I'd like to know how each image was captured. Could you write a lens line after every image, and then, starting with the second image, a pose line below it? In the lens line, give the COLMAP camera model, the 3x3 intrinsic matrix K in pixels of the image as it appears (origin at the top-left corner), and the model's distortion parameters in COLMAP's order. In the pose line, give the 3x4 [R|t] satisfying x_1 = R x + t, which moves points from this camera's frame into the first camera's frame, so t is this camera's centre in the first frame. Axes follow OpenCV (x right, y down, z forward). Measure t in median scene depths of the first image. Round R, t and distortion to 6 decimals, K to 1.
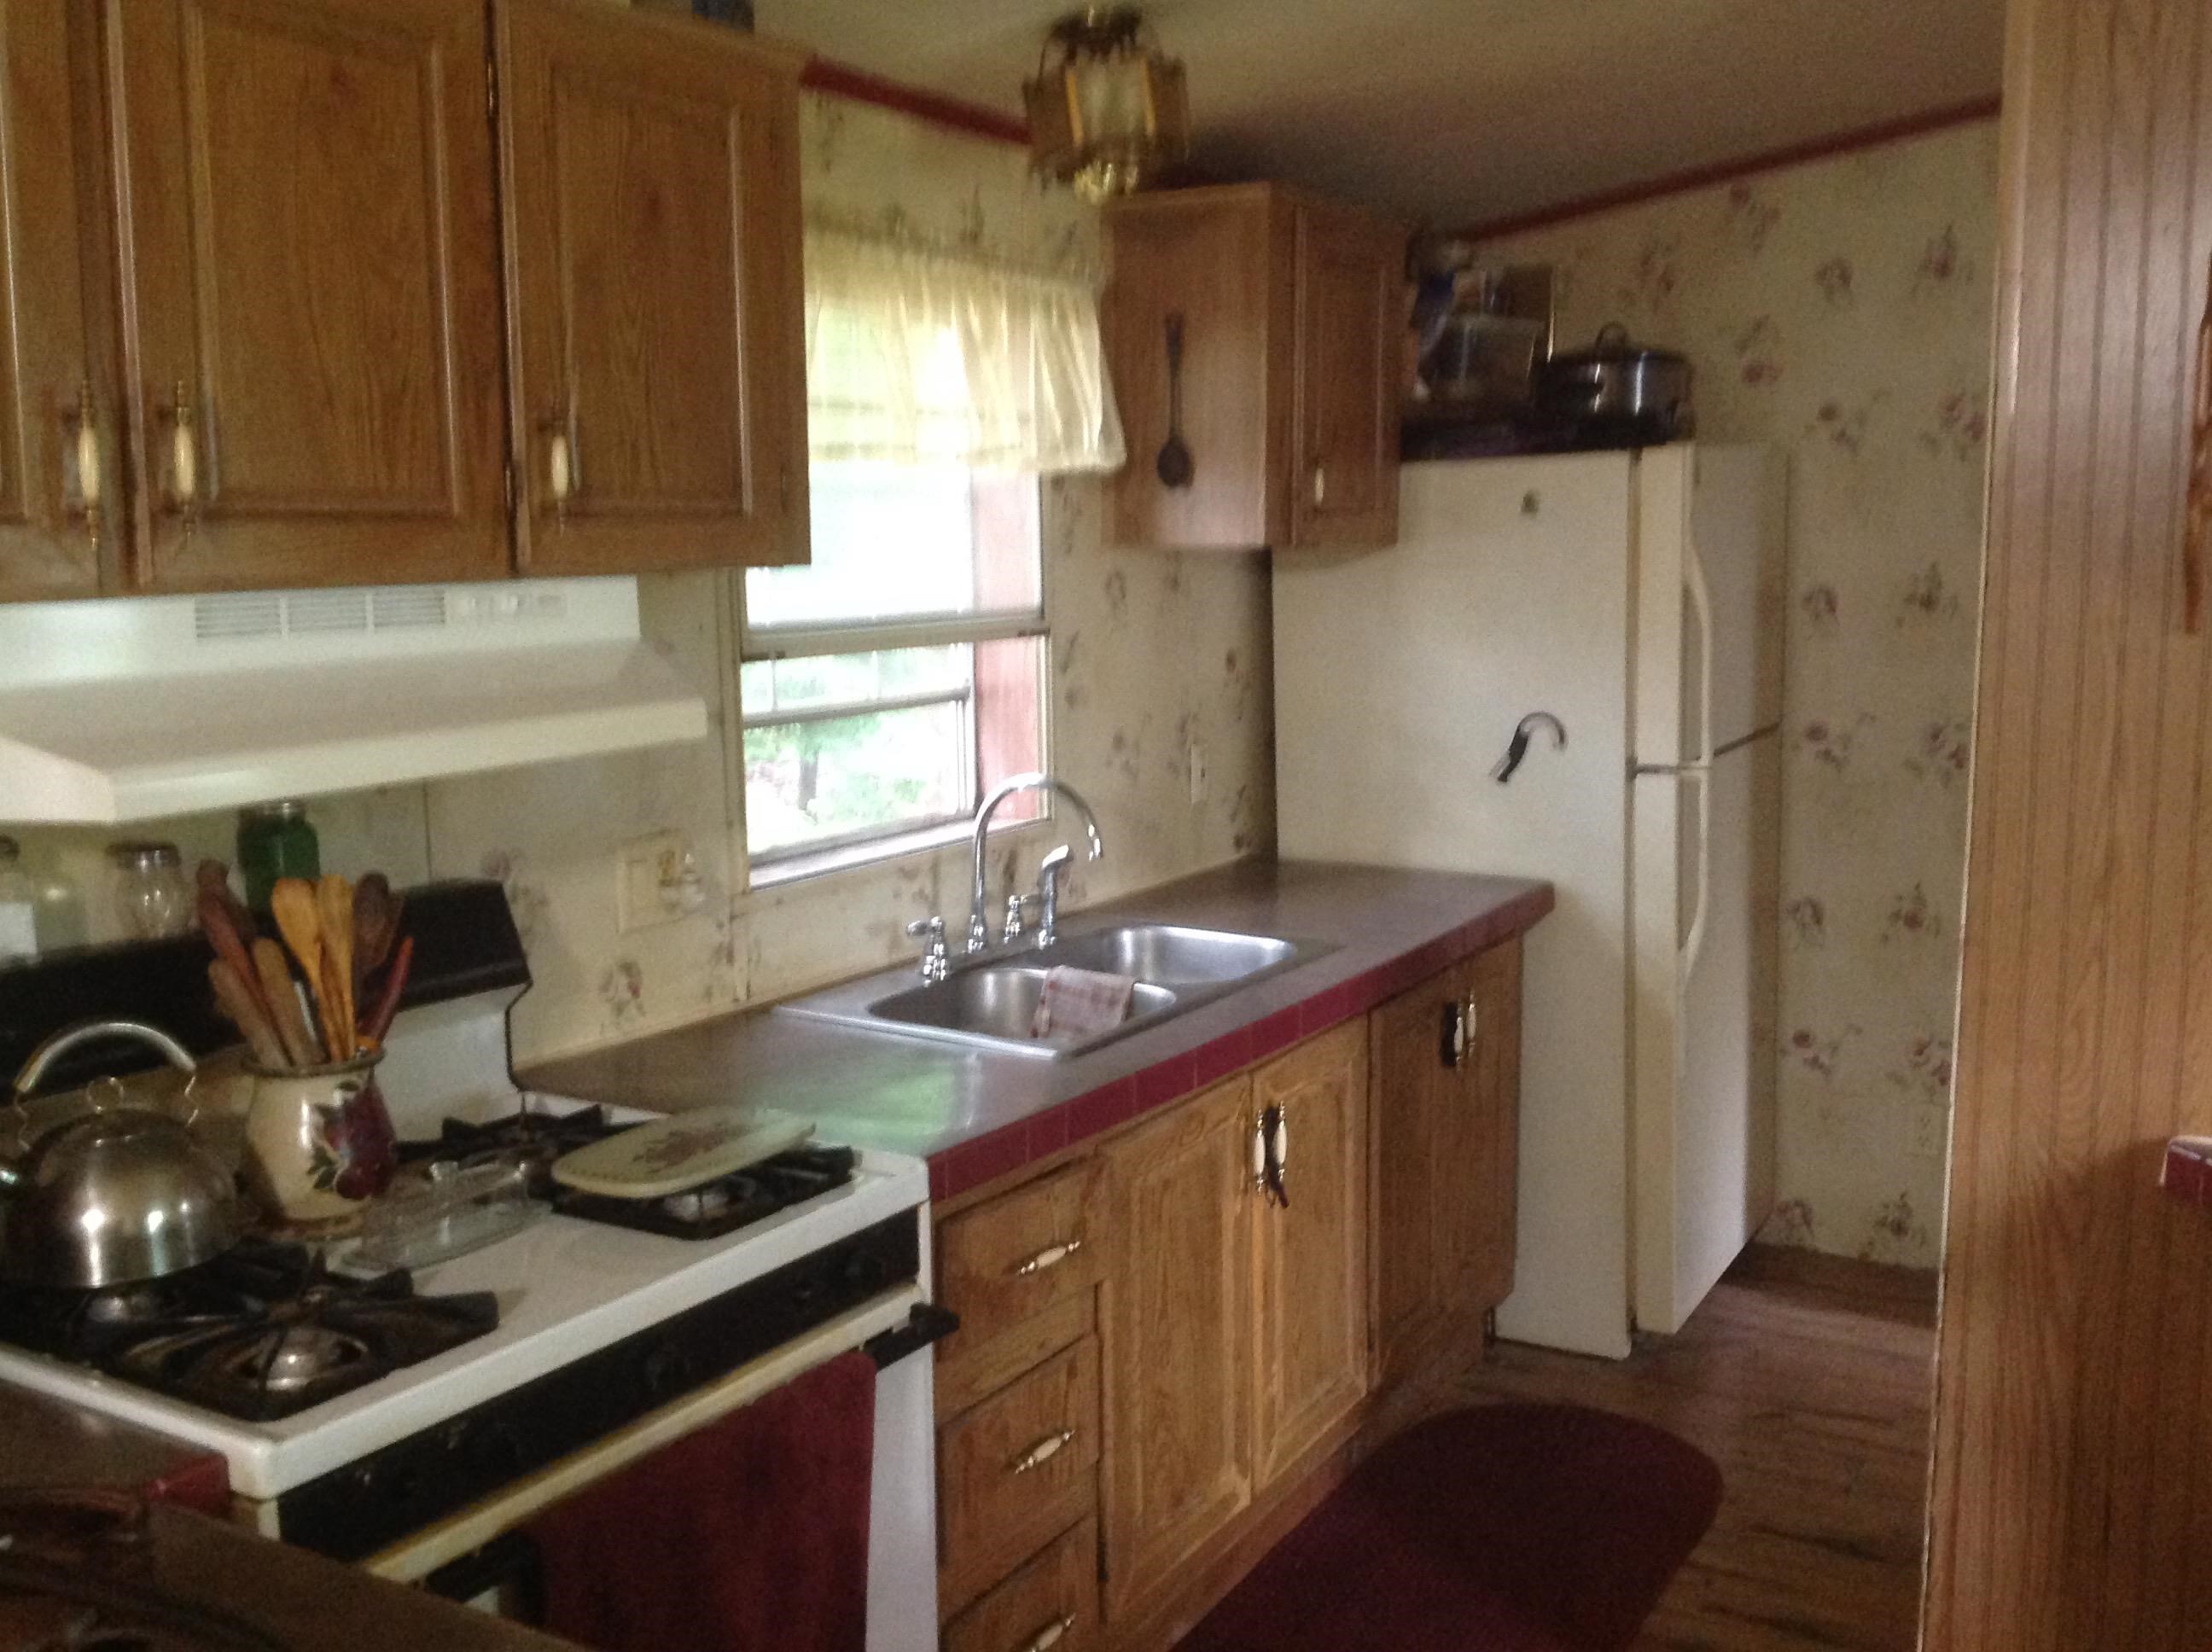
lens RADIAL K [[2121.3, 0, 1100.5], [0, 2121.3, 871.9], [0, 0, 1]] dist [0.199268, -0.465180]
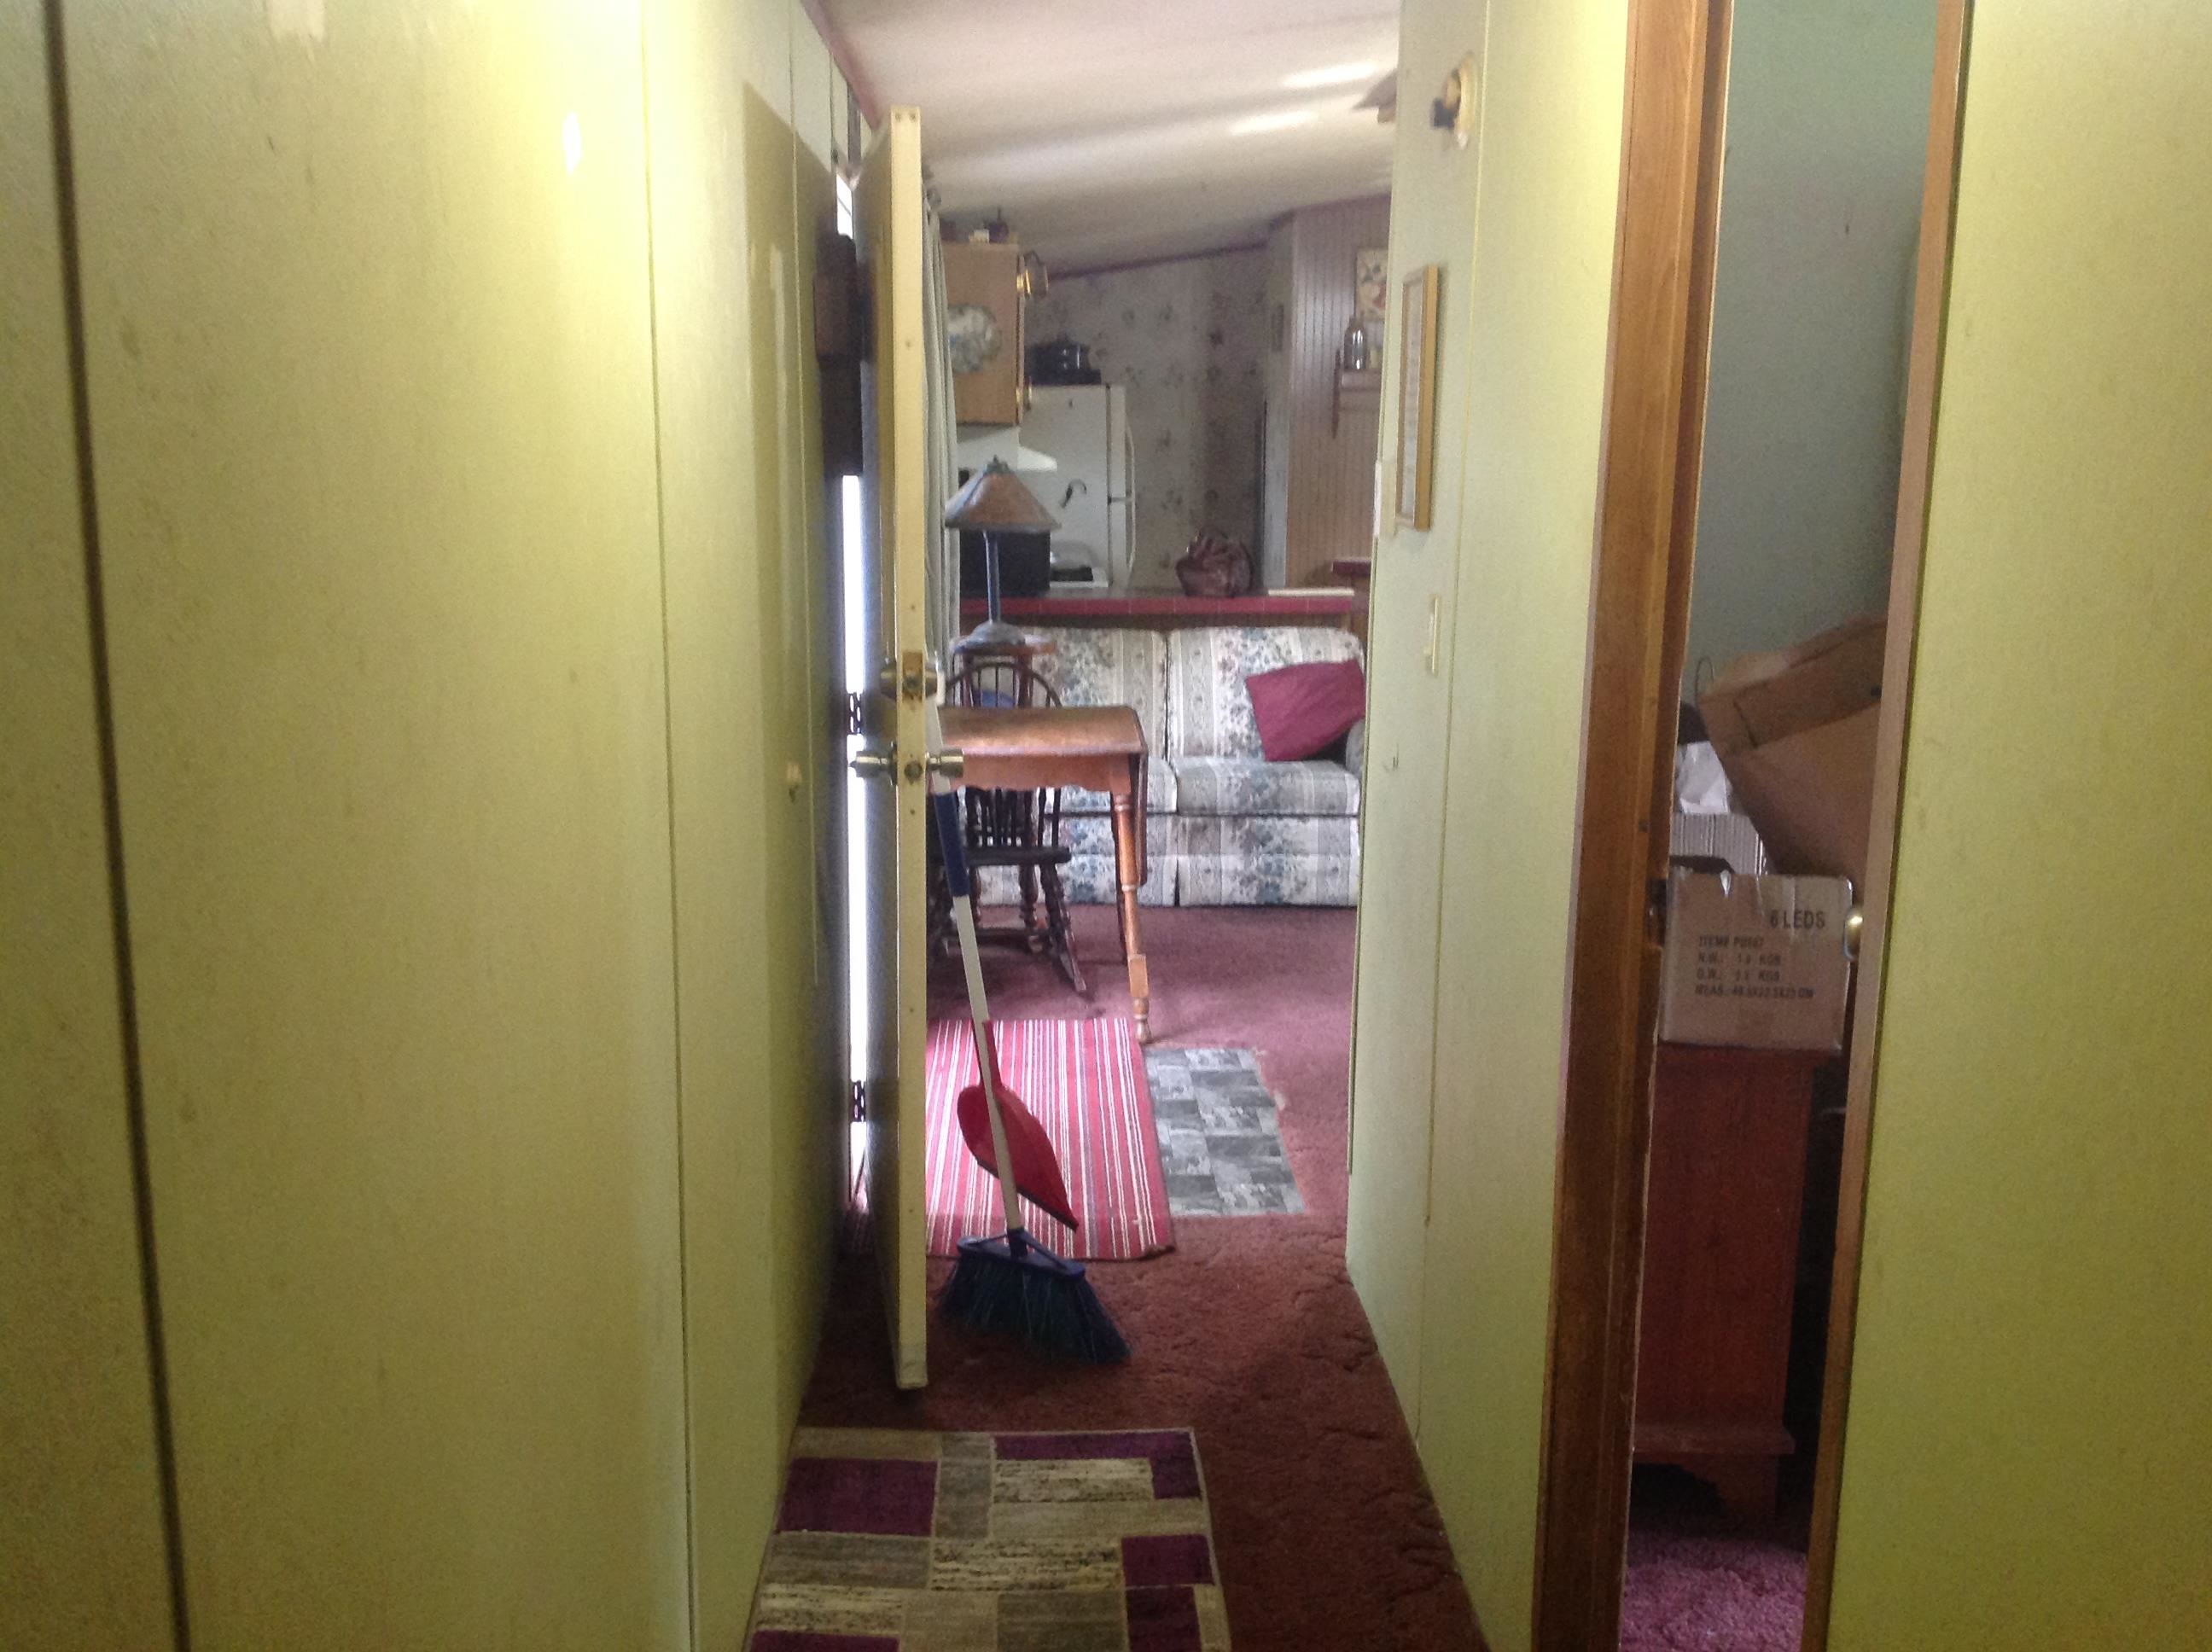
lens RADIAL K [[2121.3, 0, 1100.5], [0, 2121.3, 871.9], [0, 0, 1]] dist [0.199268, -0.465180]
pose [[0.847881, -0.099322, 0.520800, -1.545420], [0.071763, 0.994756, 0.072876, 0.283931], [-0.525307, -0.024416, 0.850562, -1.693183]]
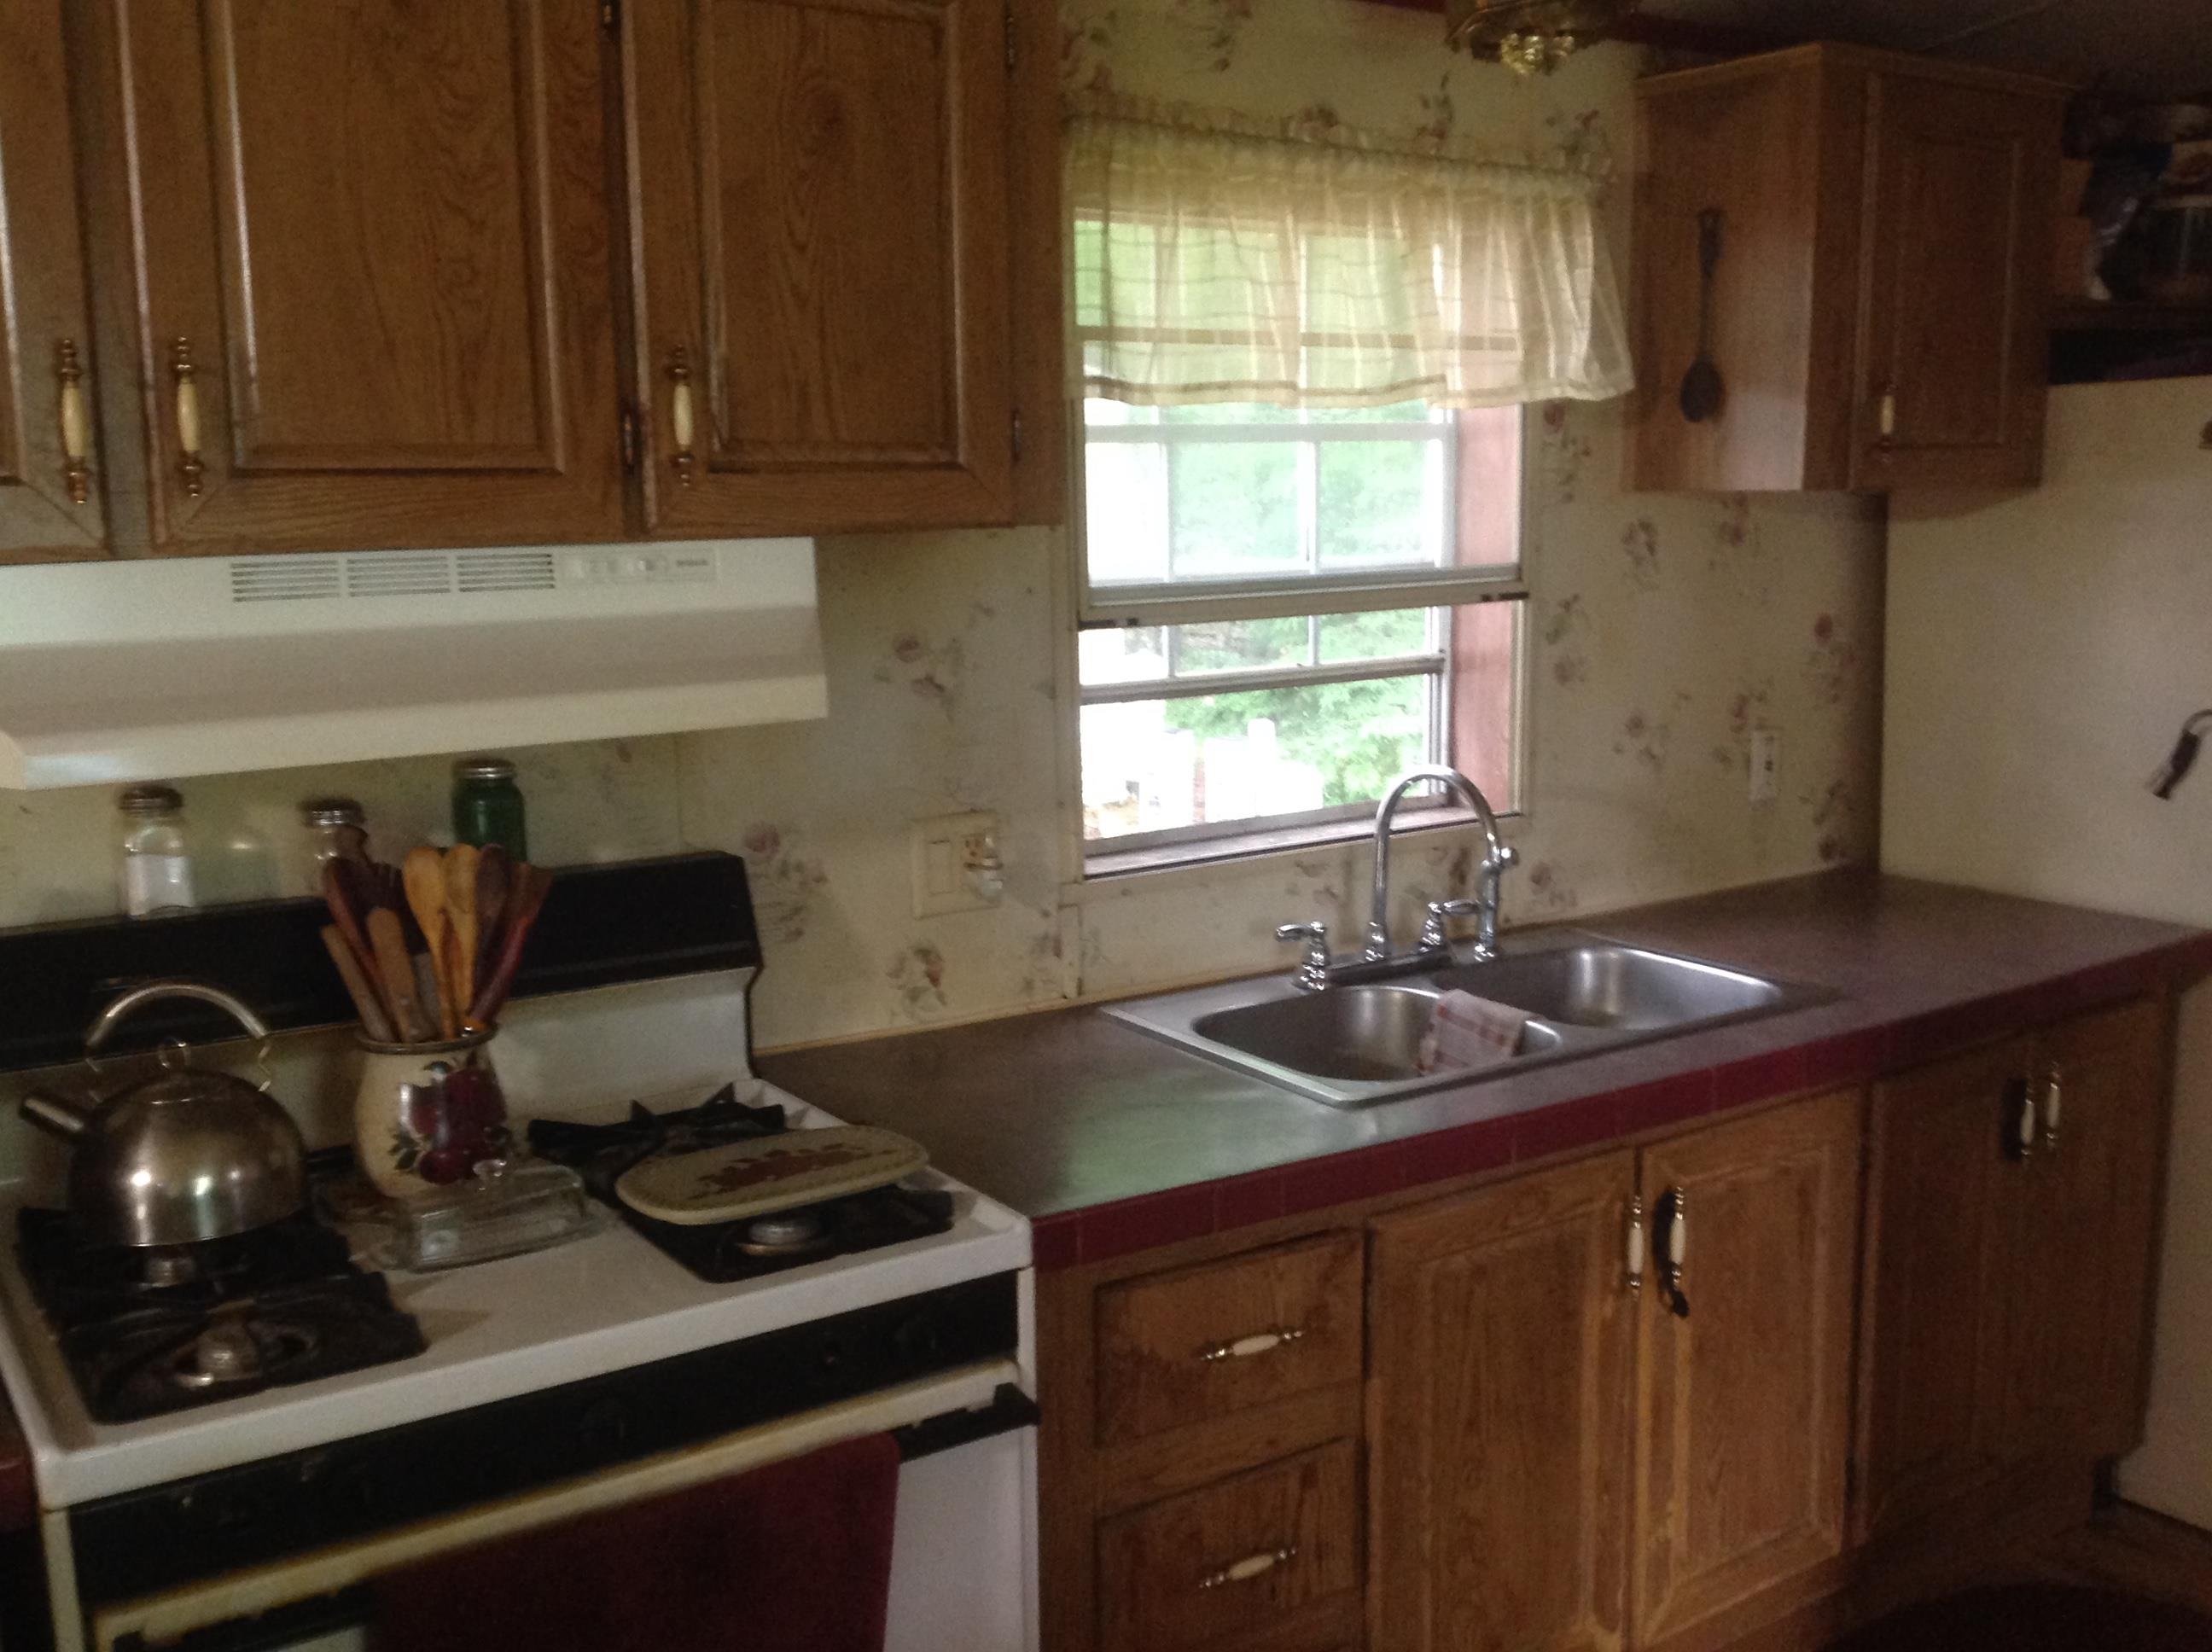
lens RADIAL K [[2121.3, 0, 1100.5], [0, 2121.3, 871.9], [0, 0, 1]] dist [0.199268, -0.465180]
pose [[0.906861, 0.071262, -0.415360, 0.224256], [-0.060165, 0.997396, 0.039762, -0.031167], [0.417112, -0.011068, 0.908788, 0.178444]]
